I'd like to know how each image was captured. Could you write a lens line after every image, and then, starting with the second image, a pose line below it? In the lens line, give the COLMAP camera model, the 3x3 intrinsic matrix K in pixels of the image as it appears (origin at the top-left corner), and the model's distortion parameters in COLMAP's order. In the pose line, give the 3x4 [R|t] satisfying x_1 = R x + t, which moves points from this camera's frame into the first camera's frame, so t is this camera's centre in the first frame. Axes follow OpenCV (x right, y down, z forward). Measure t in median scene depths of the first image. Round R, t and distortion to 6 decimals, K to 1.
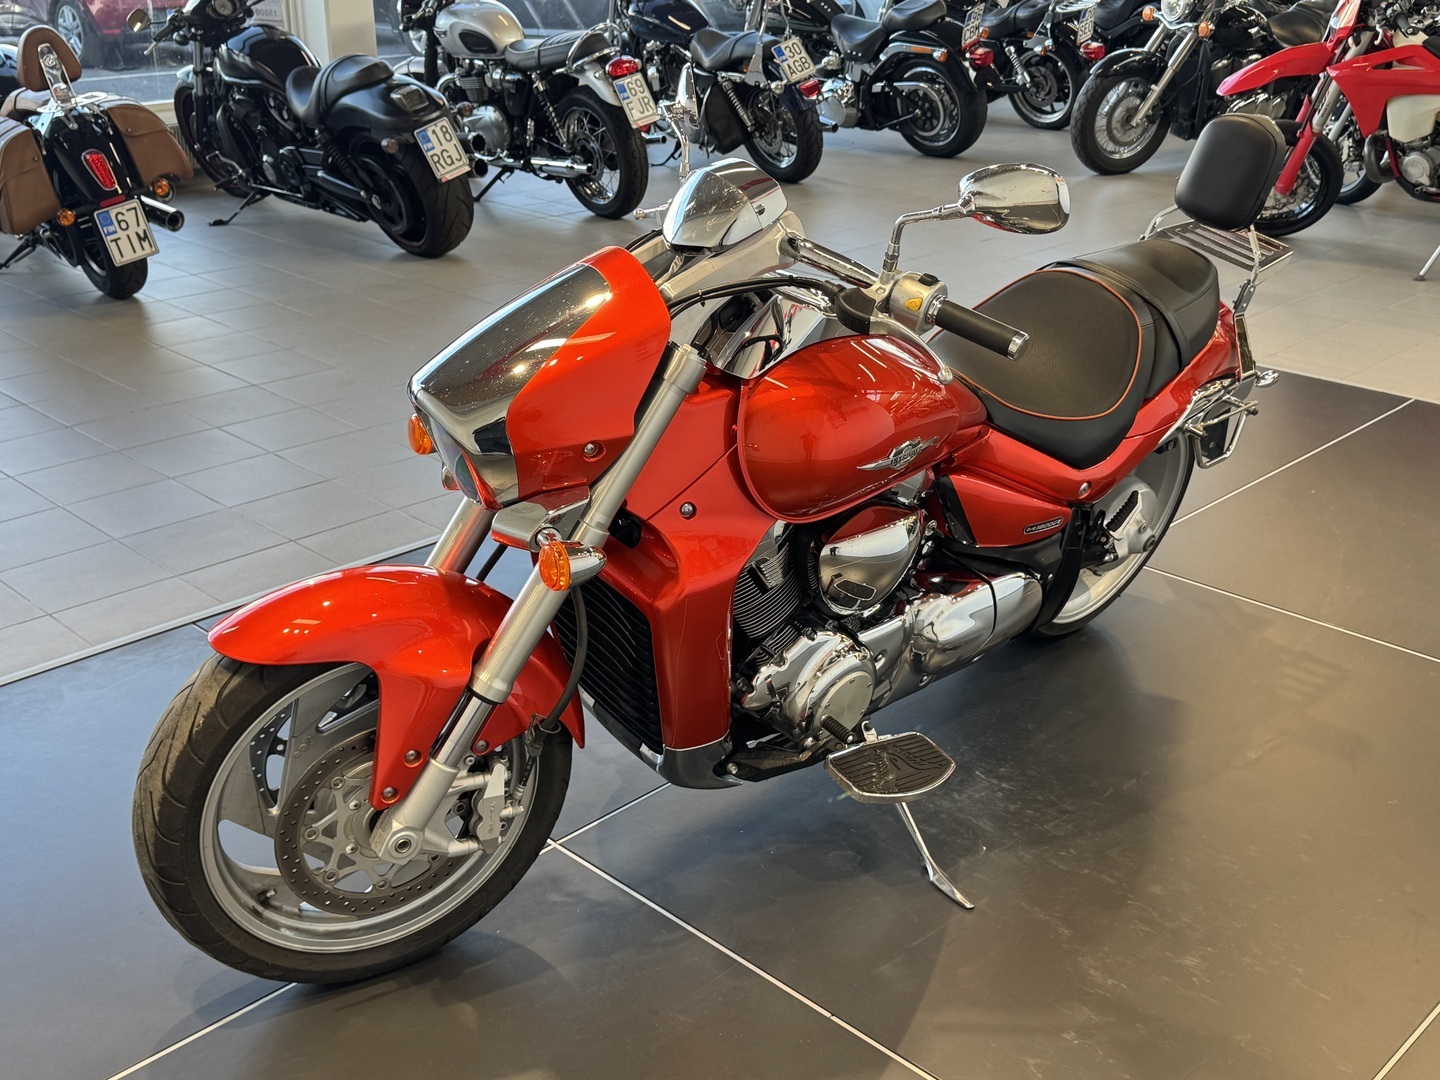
lens RADIAL K [[1573.1, 0, 720.0], [0, 1573.1, 540.0], [0, 0, 1]] dist [0.006709, 0.515417]
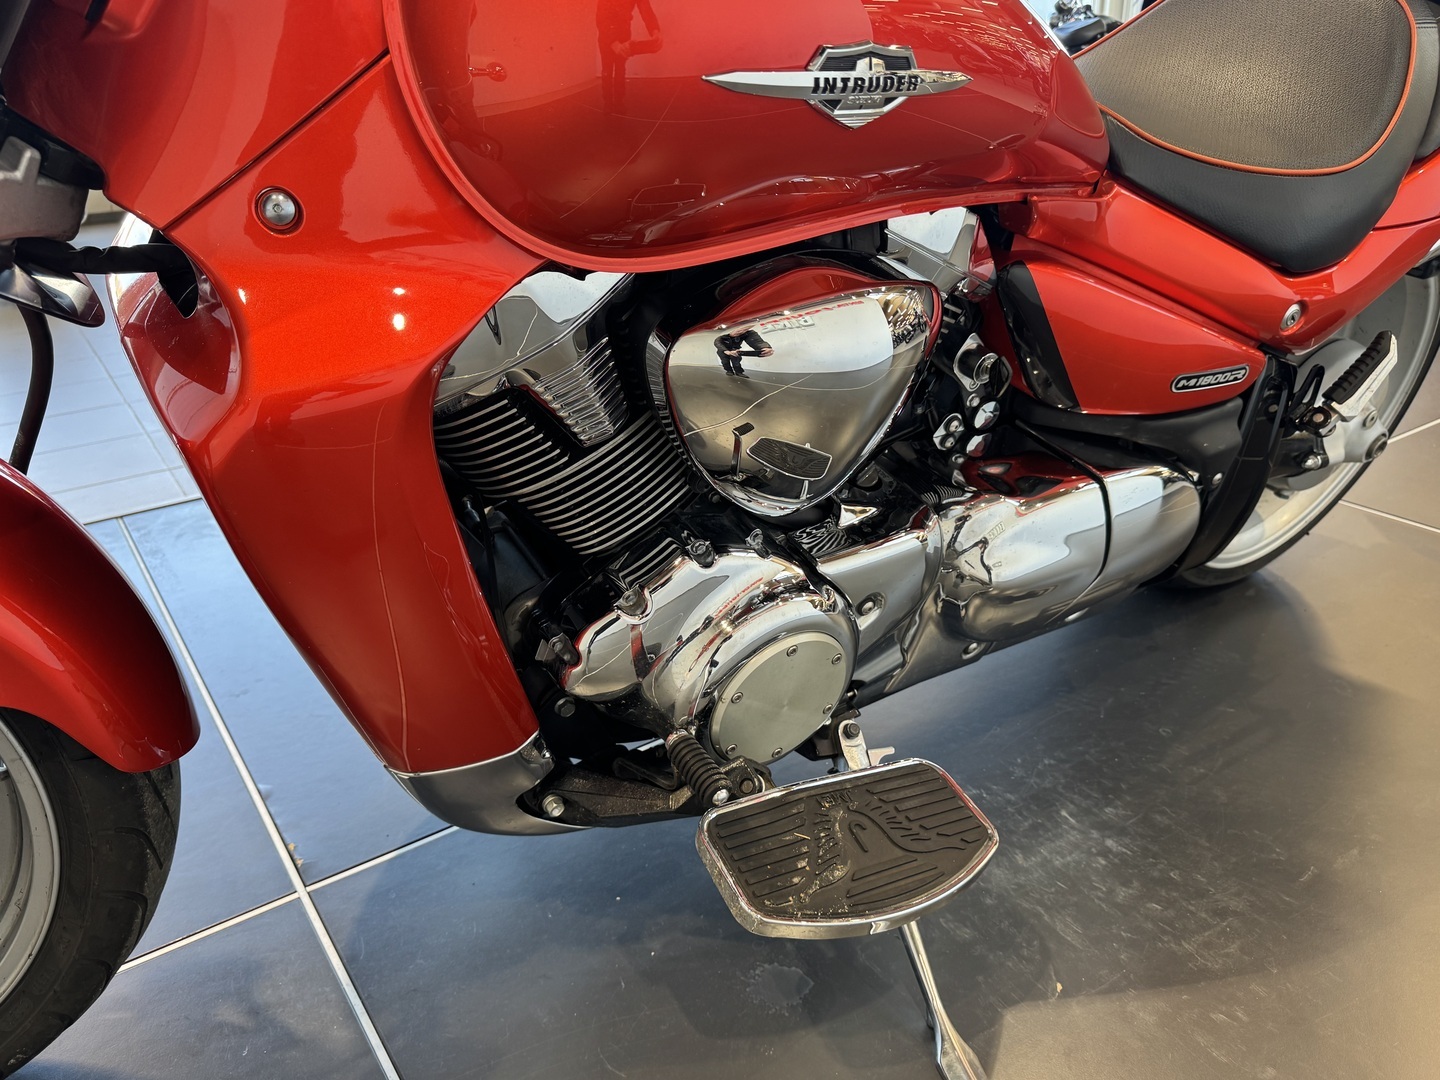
lens RADIAL K [[1096.1, 0, 720.0], [0, 1096.1, 540.0], [0, 0, 1]] dist [-0.002288, -0.004331]
pose [[0.981140, 0.044156, -0.188187, 0.114882], [-0.038209, 0.998653, 0.035116, 0.039464], [0.189484, -0.027264, 0.981505, 0.605125]]
